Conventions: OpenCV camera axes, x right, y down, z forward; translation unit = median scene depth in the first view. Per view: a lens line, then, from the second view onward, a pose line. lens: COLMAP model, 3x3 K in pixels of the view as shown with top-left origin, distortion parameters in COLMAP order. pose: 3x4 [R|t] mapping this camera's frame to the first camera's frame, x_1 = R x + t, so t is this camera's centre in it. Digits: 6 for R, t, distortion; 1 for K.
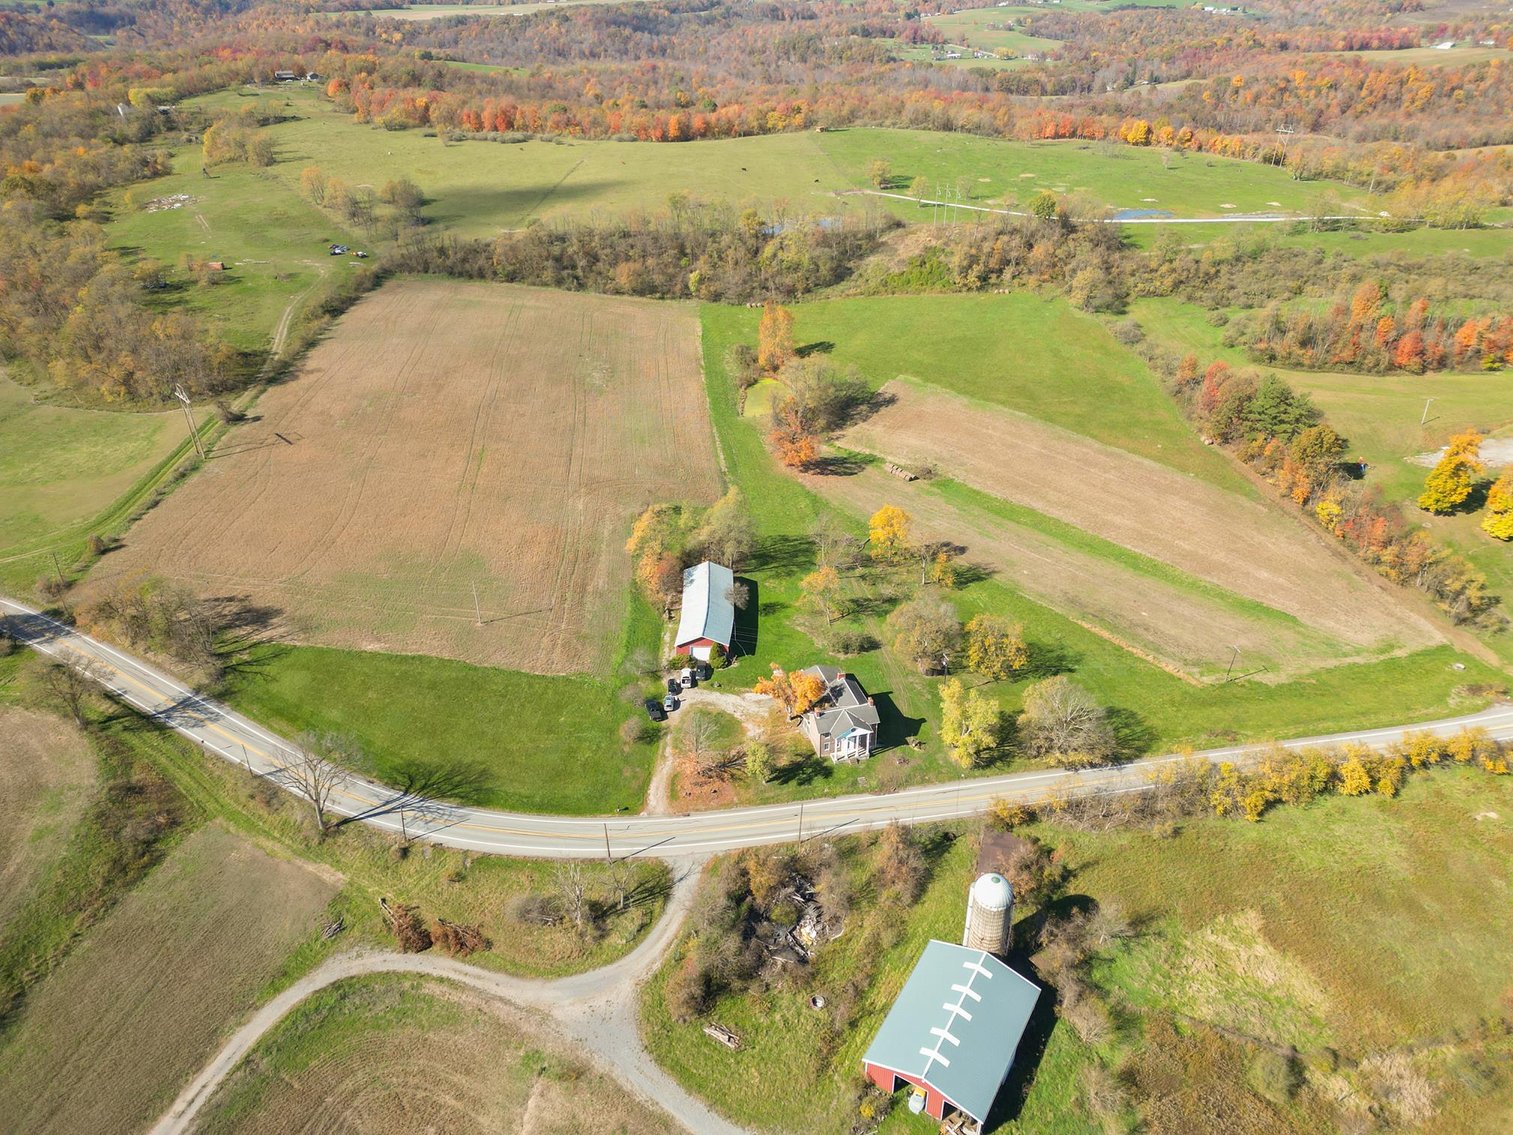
lens RADIAL K [[1060.3, 0, 761.5], [0, 1060.3, 562.3], [0, 0, 1]] dist [0.064198, -0.051192]
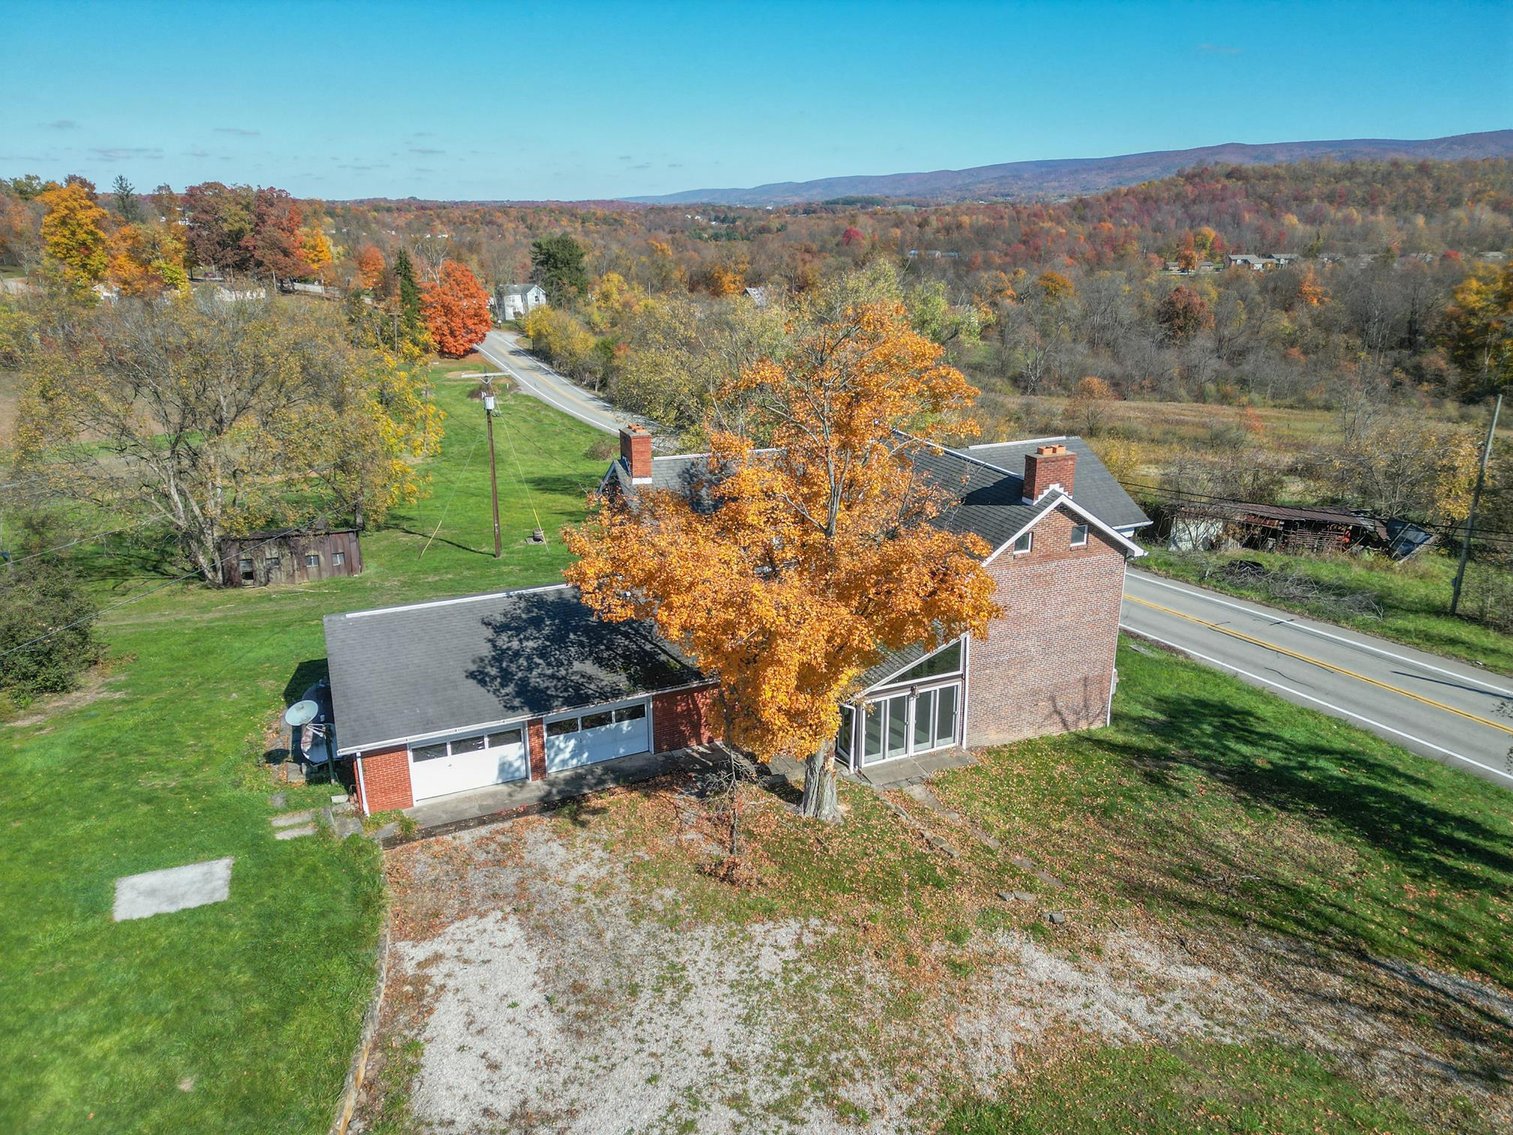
lens RADIAL K [[1046.3, 0, 763.8], [0, 1046.3, 576.1], [0, 0, 1]] dist [0.076221, -0.072779]
pose [[-0.116126, -0.326135, 0.938163, -0.039857], [0.491131, 0.802143, 0.339642, 0.037204], [-0.863311, 0.500202, 0.067026, 0.466695]]
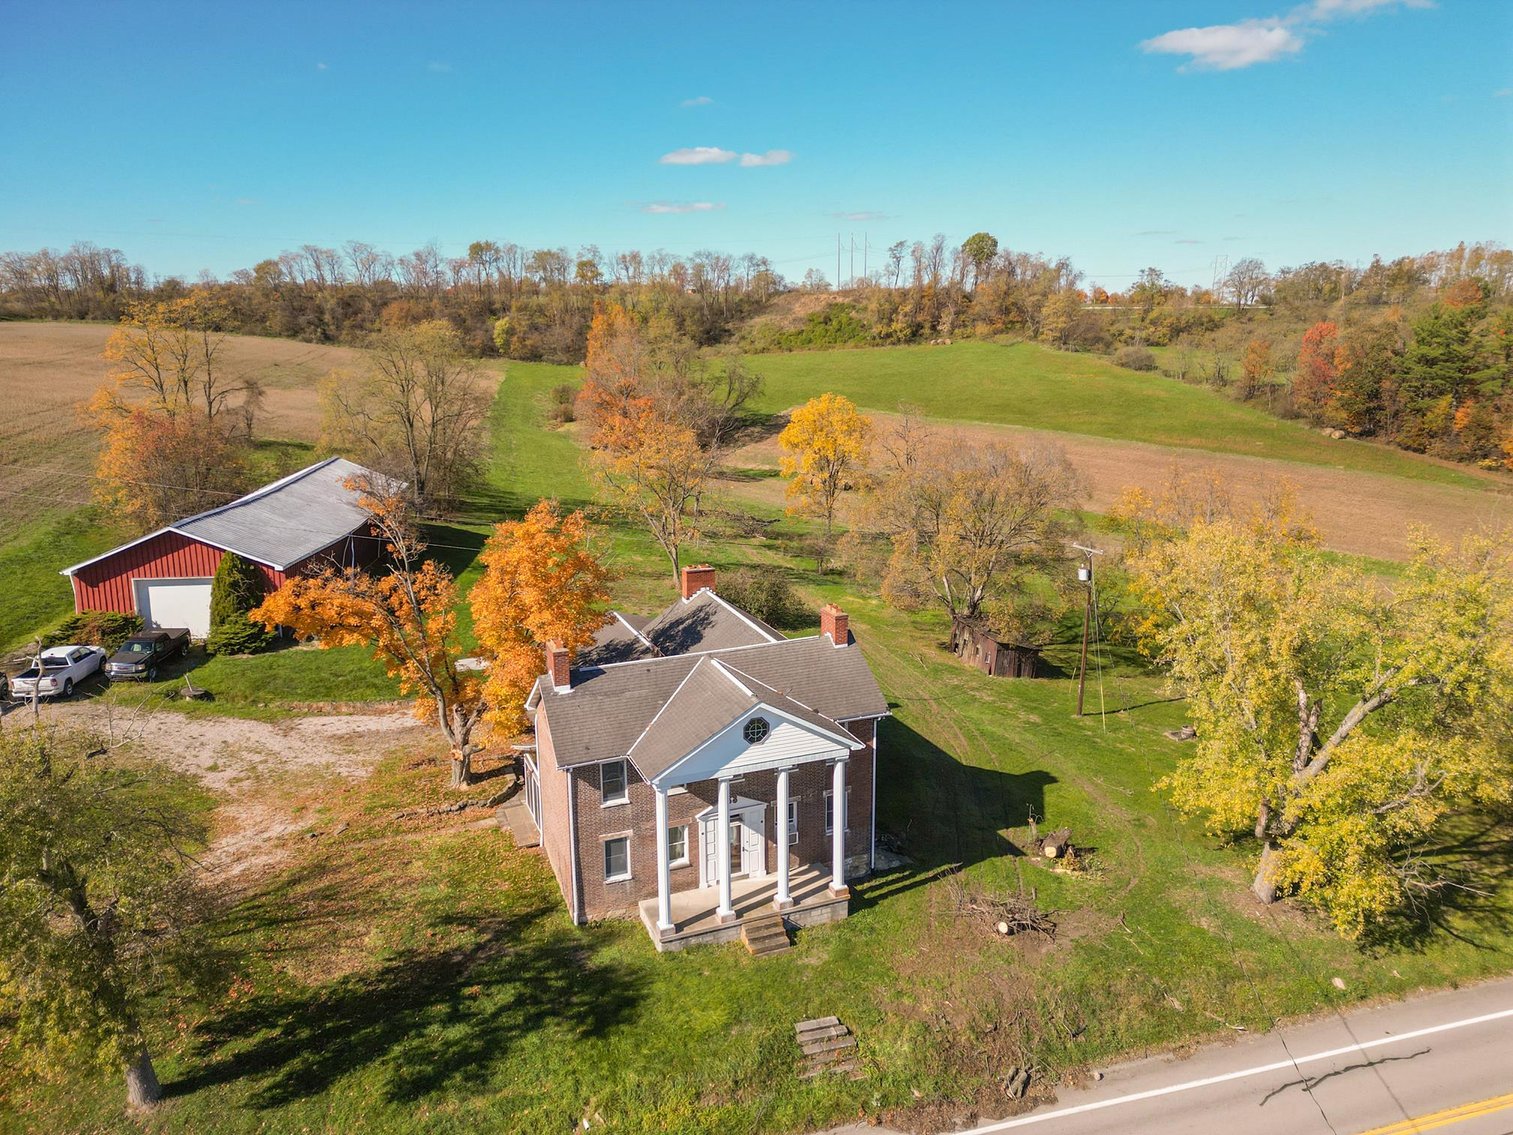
lens RADIAL K [[1052.3, 0, 758.9], [0, 1052.3, 570.5], [0, 0, 1]] dist [0.109960, -0.121585]
pose [[0.995069, -0.029250, 0.094771, 0.031840], [0.054551, 0.959418, -0.276660, 0.080953], [-0.082832, 0.280466, 0.956283, 0.368253]]
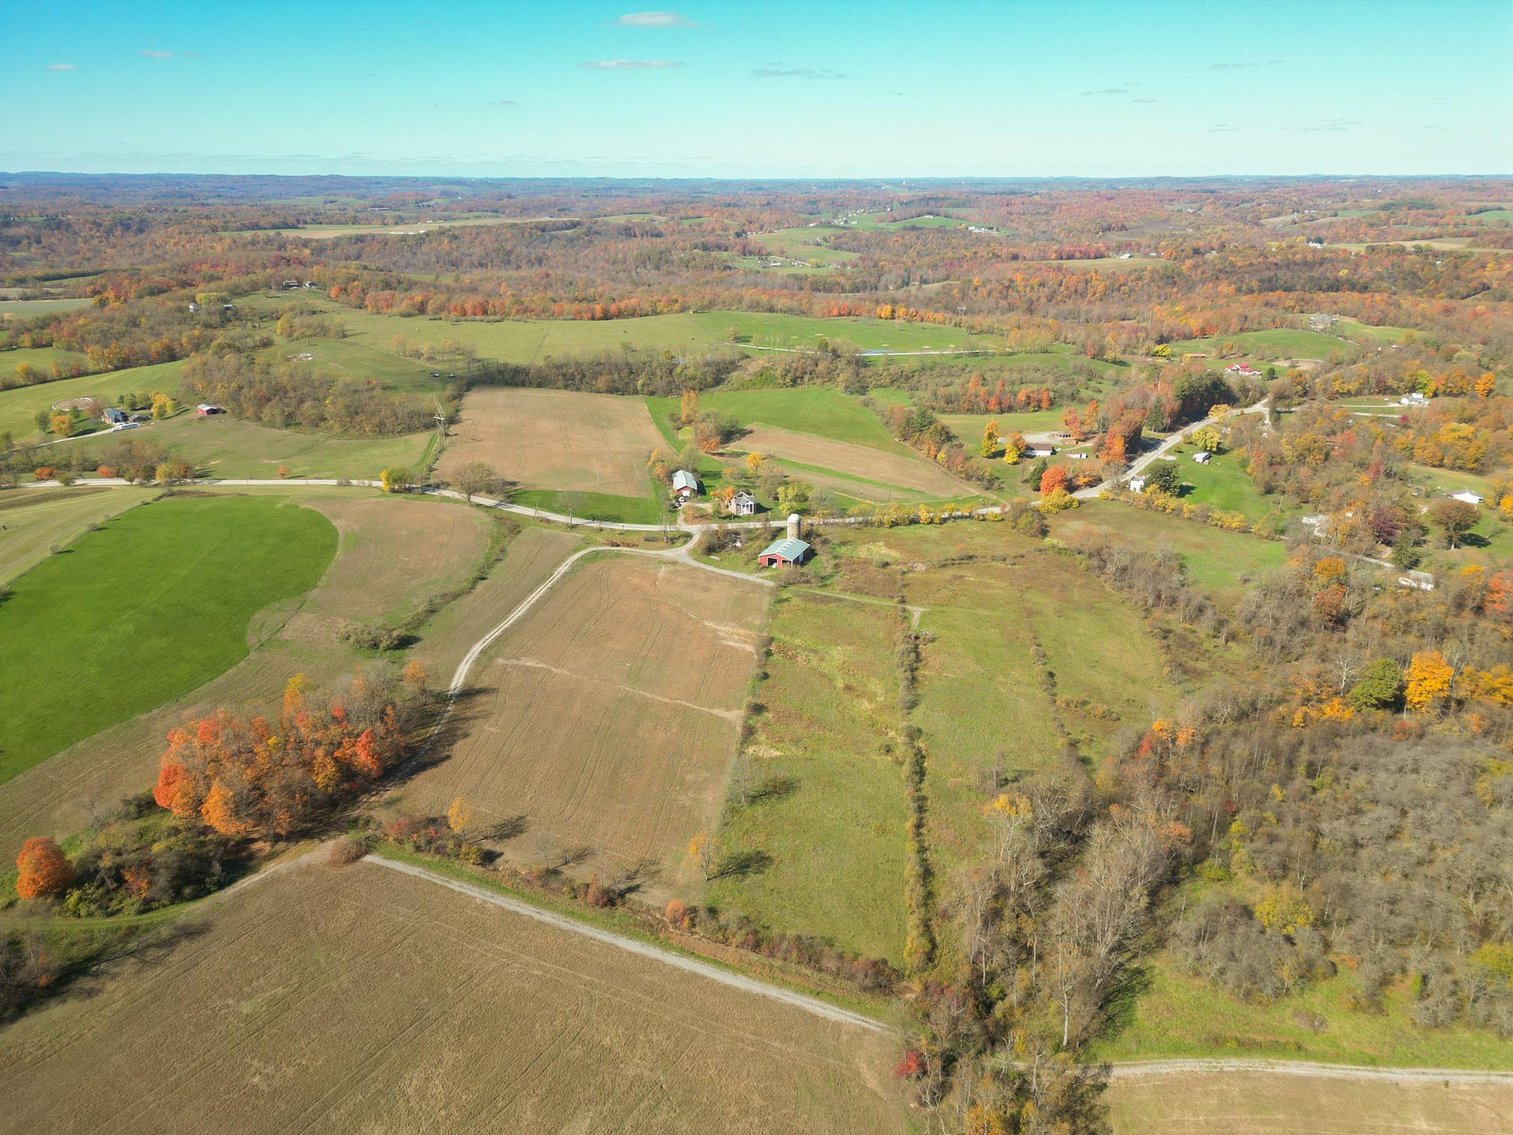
lens RADIAL K [[1046.3, 0, 763.8], [0, 1046.3, 576.1], [0, 0, 1]] dist [0.076221, -0.072779]
pose [[0.989175, -0.049807, 0.138028, -0.116847], [0.070073, 0.986785, -0.146100, 0.339003], [-0.128927, 0.154190, 0.979593, -0.749812]]
